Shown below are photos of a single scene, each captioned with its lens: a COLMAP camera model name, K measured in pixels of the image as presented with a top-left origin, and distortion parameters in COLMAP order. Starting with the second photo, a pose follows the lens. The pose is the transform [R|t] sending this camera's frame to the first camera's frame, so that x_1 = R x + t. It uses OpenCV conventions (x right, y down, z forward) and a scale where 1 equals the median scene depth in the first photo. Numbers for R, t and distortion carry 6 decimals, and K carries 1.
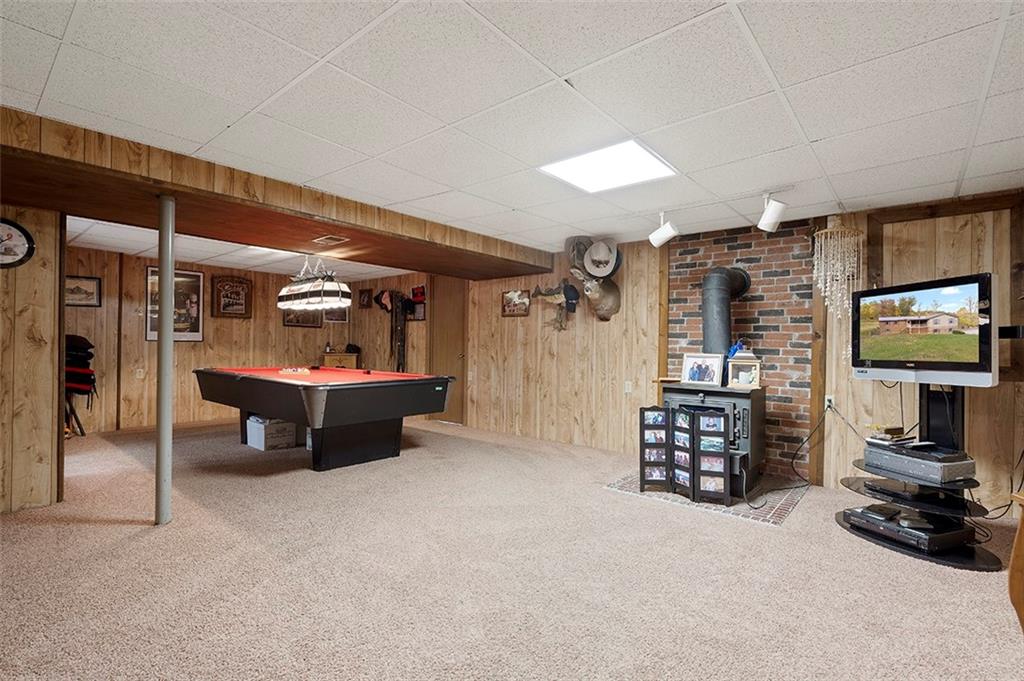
lens RADIAL K [[472.2, 0, 512.2], [0, 472.2, 345.8], [0, 0, 1]] dist [0.000643, -0.000102]
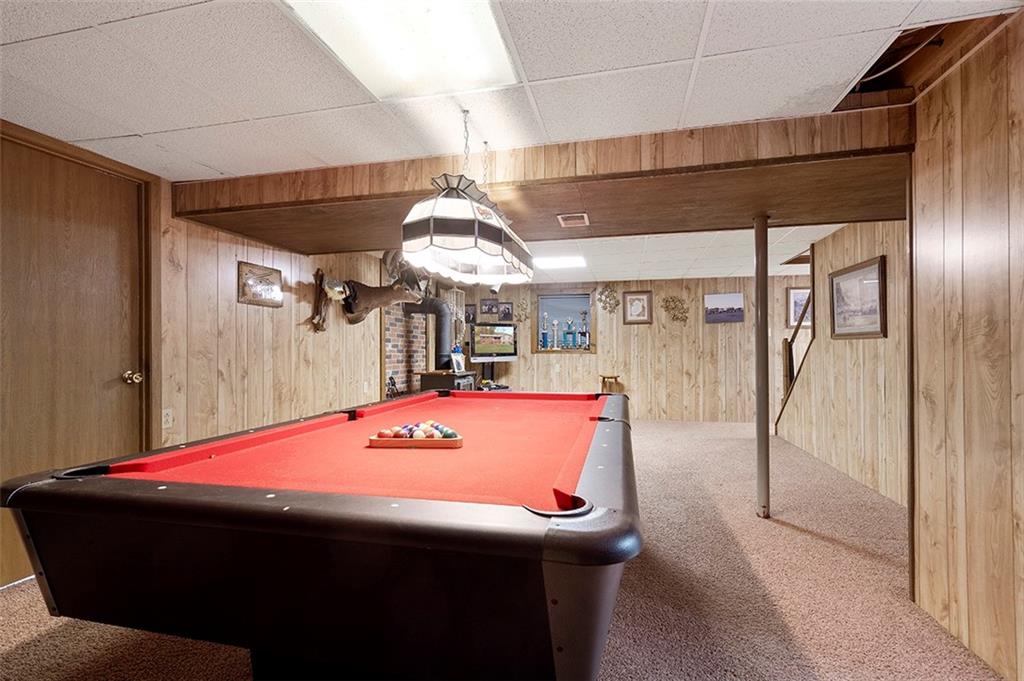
lens RADIAL K [[472.2, 0, 512.2], [0, 472.2, 345.8], [0, 0, 1]] dist [0.000643, -0.000102]
pose [[-0.450282, 0.004174, 0.892877, -0.763108], [0.011118, 0.999938, 0.000932, -0.004384], [-0.892817, 0.010346, -0.450301, 1.054675]]
